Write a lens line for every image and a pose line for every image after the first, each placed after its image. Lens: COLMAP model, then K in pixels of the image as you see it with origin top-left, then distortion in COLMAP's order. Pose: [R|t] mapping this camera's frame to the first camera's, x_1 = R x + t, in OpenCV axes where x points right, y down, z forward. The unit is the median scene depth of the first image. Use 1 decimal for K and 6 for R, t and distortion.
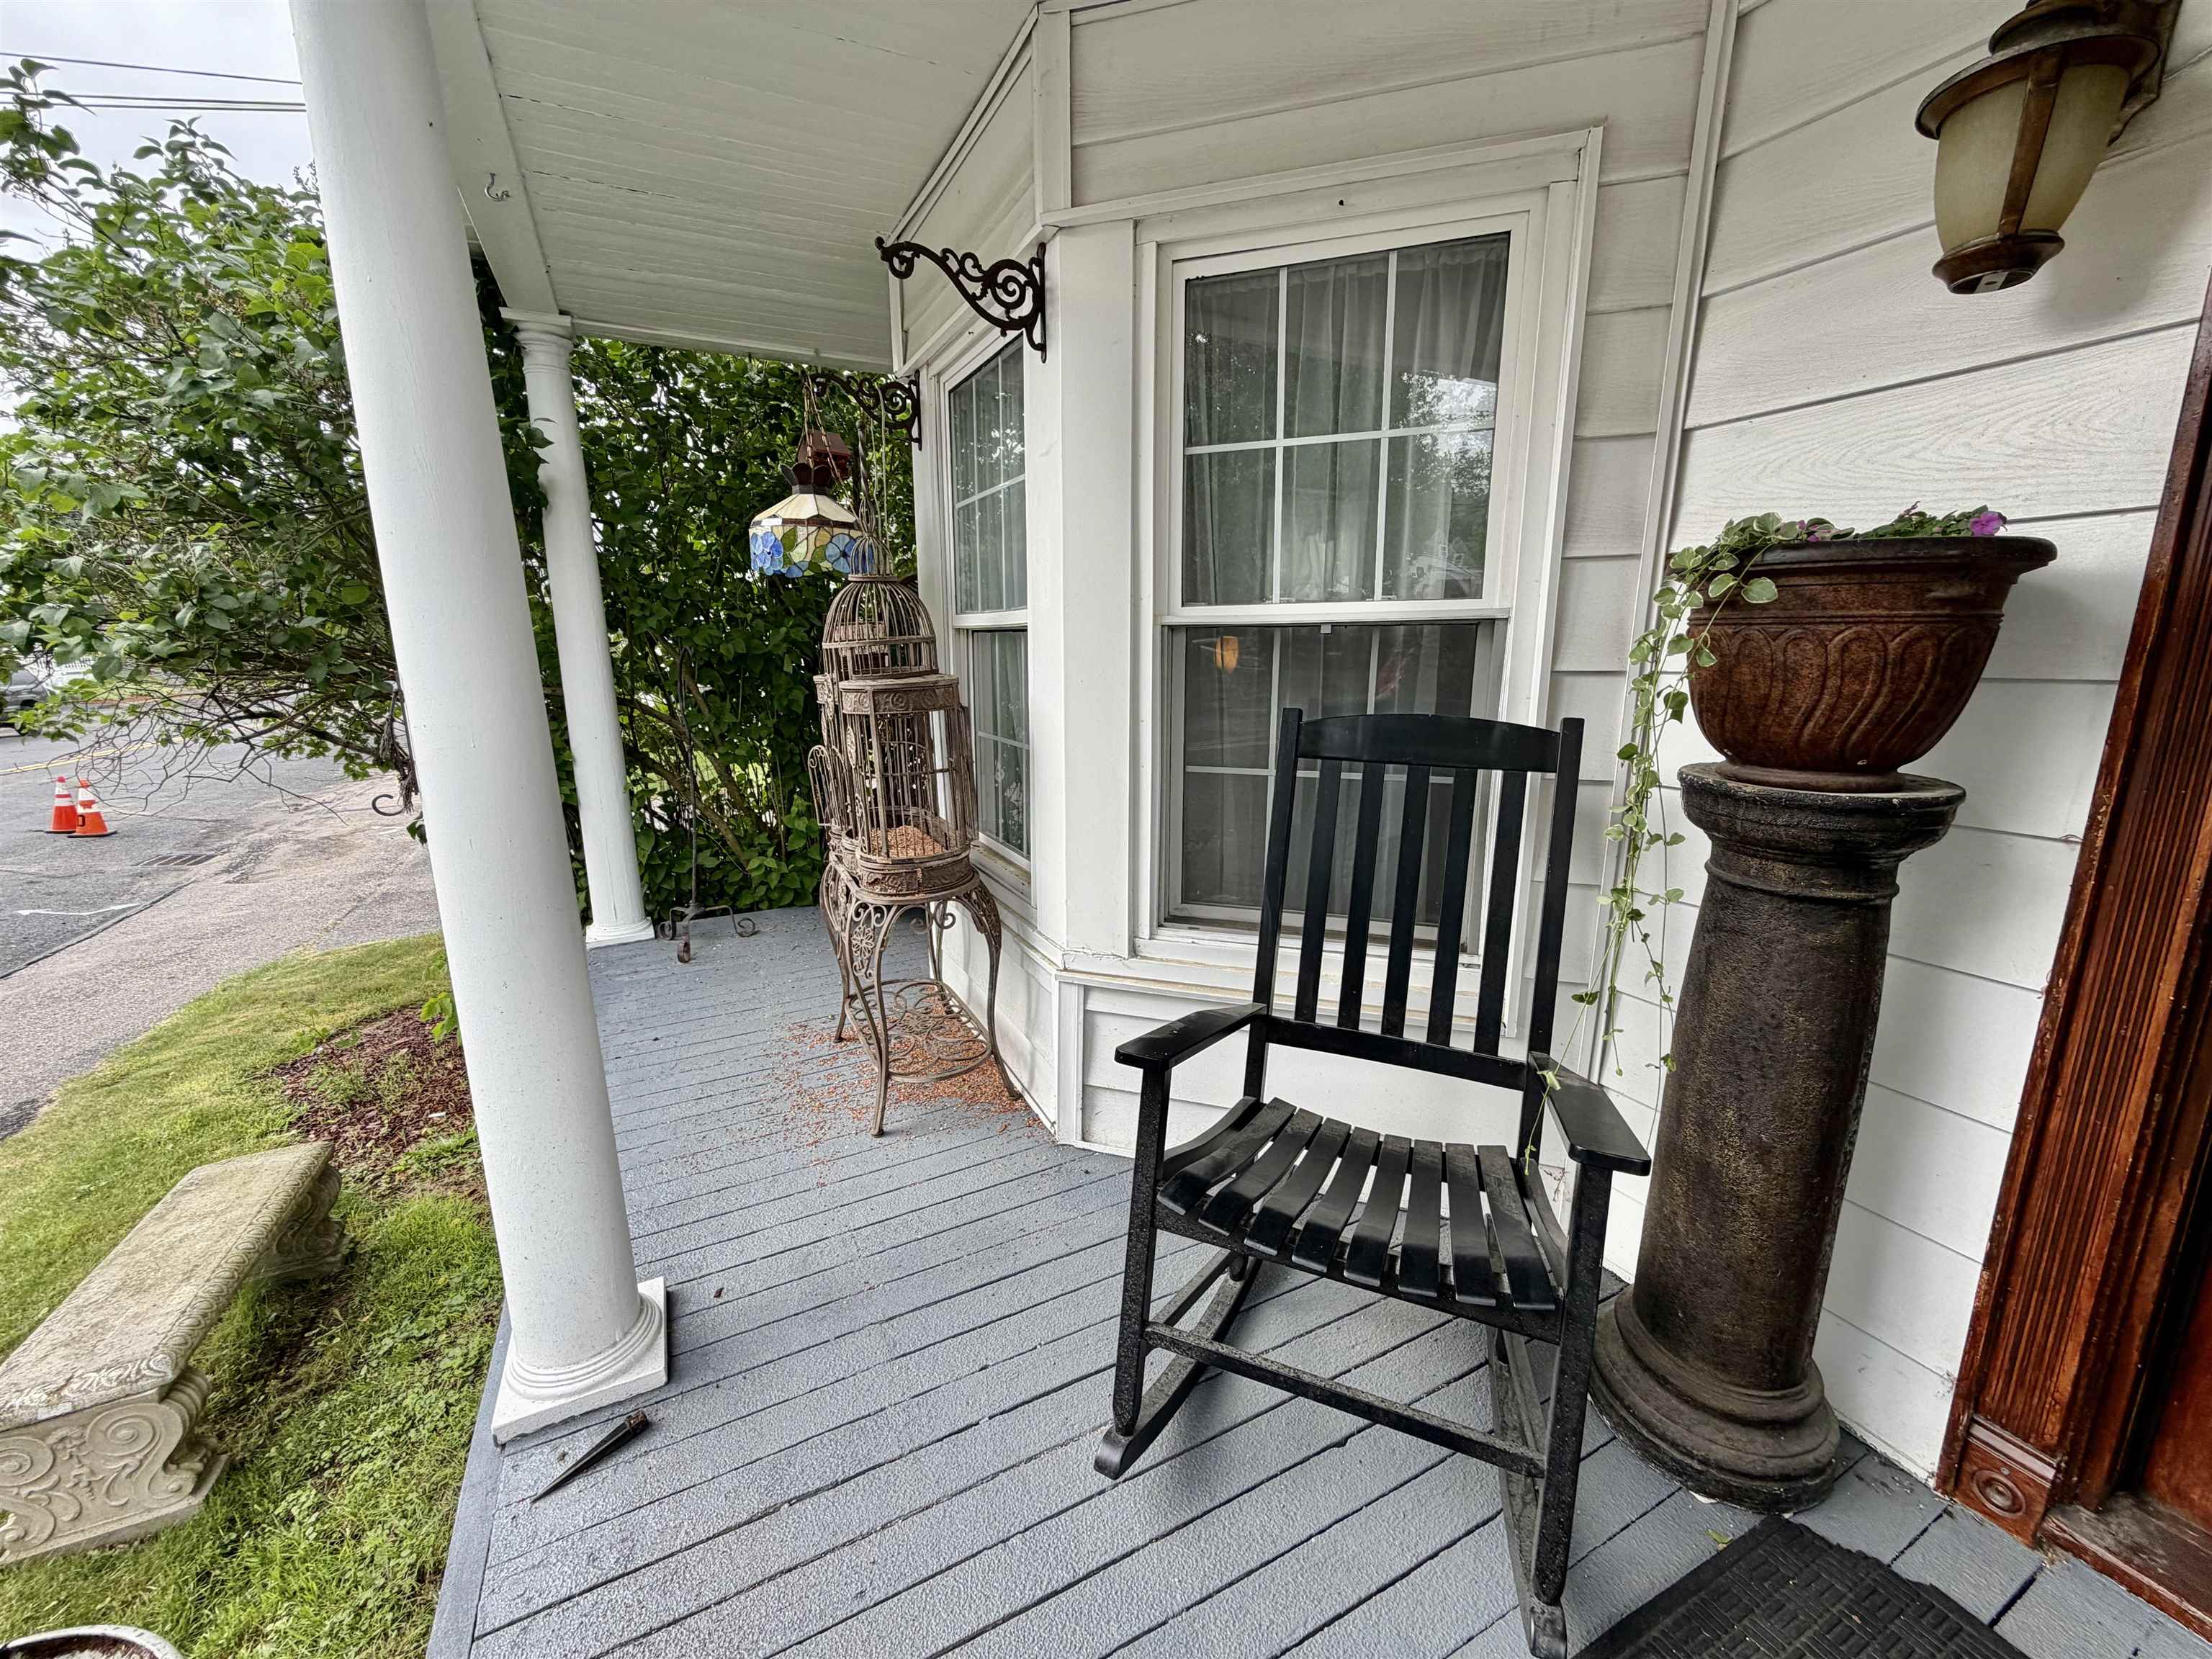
lens RADIAL K [[890.6, 0, 1103.1], [0, 890.6, 825.7], [0, 0, 1]] dist [0.001123, -0.000287]
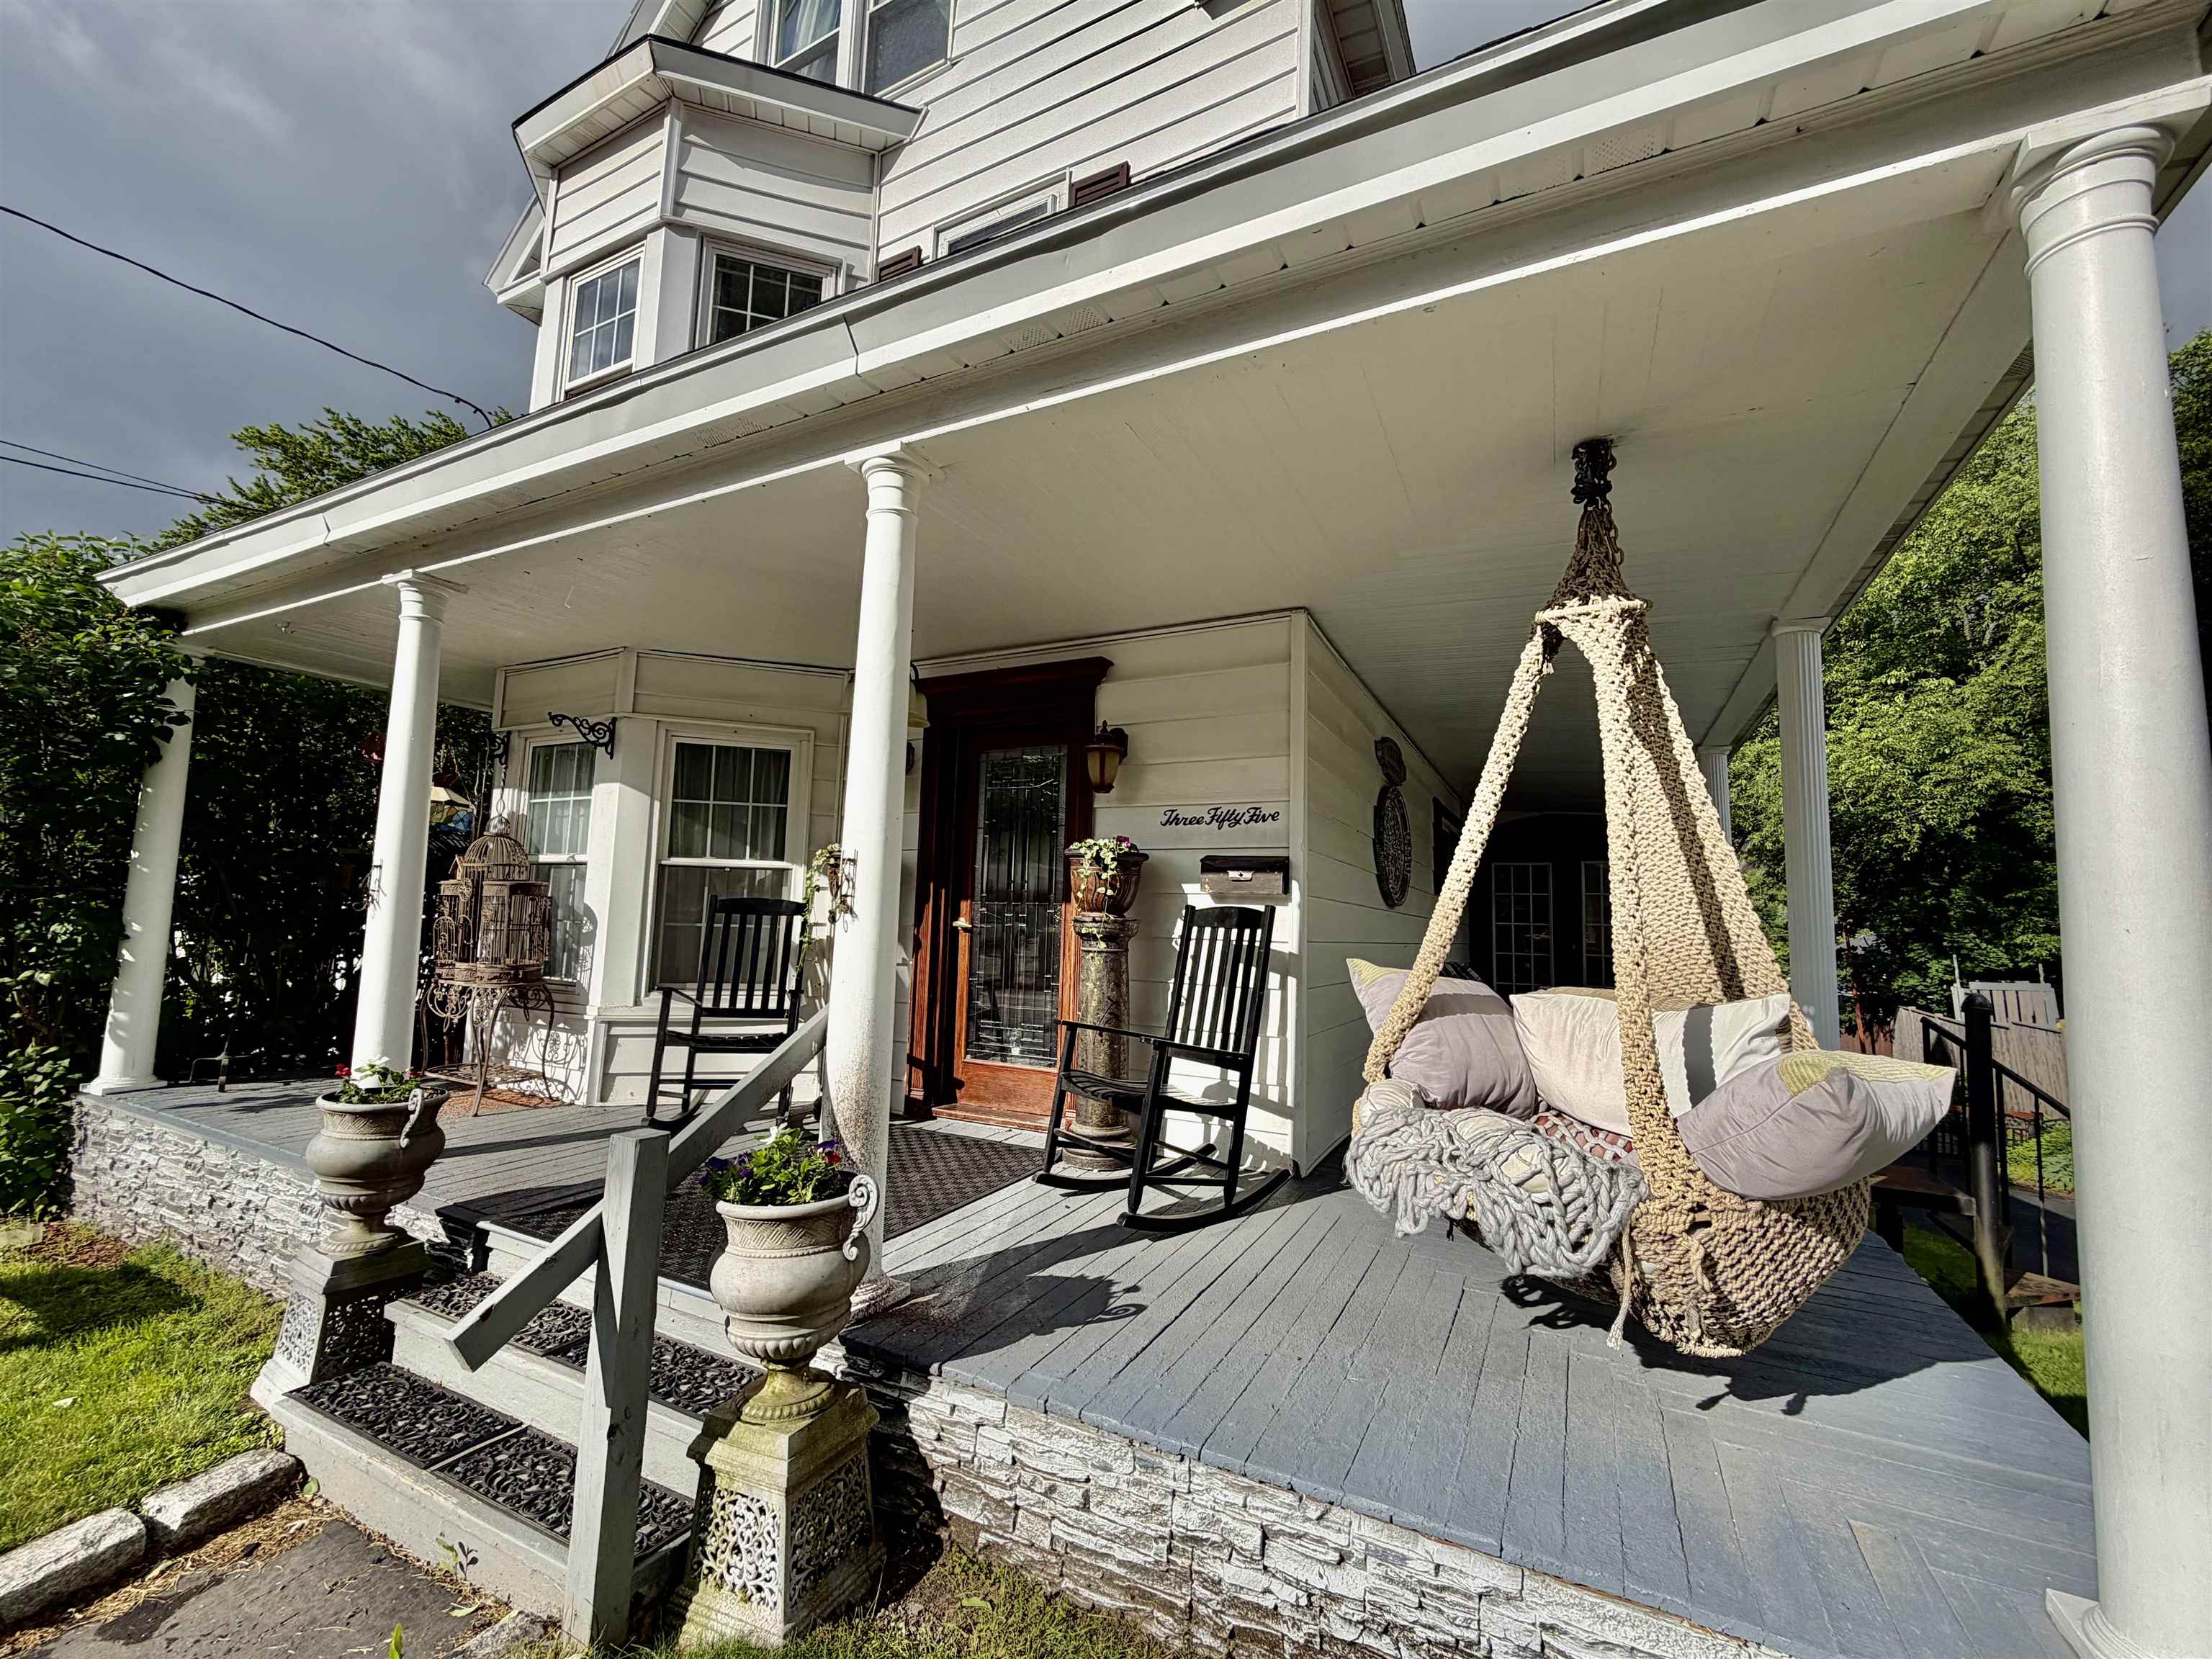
lens RADIAL K [[890.6, 0, 1103.7], [0, 890.6, 828.8], [0, 0, 1]] dist [0.001123, -0.000287]
pose [[0.811571, 0.085032, 0.578034, -0.388947], [0.089012, 0.959808, -0.266168, 0.473693], [-0.577434, 0.267466, 0.771383, -1.740992]]
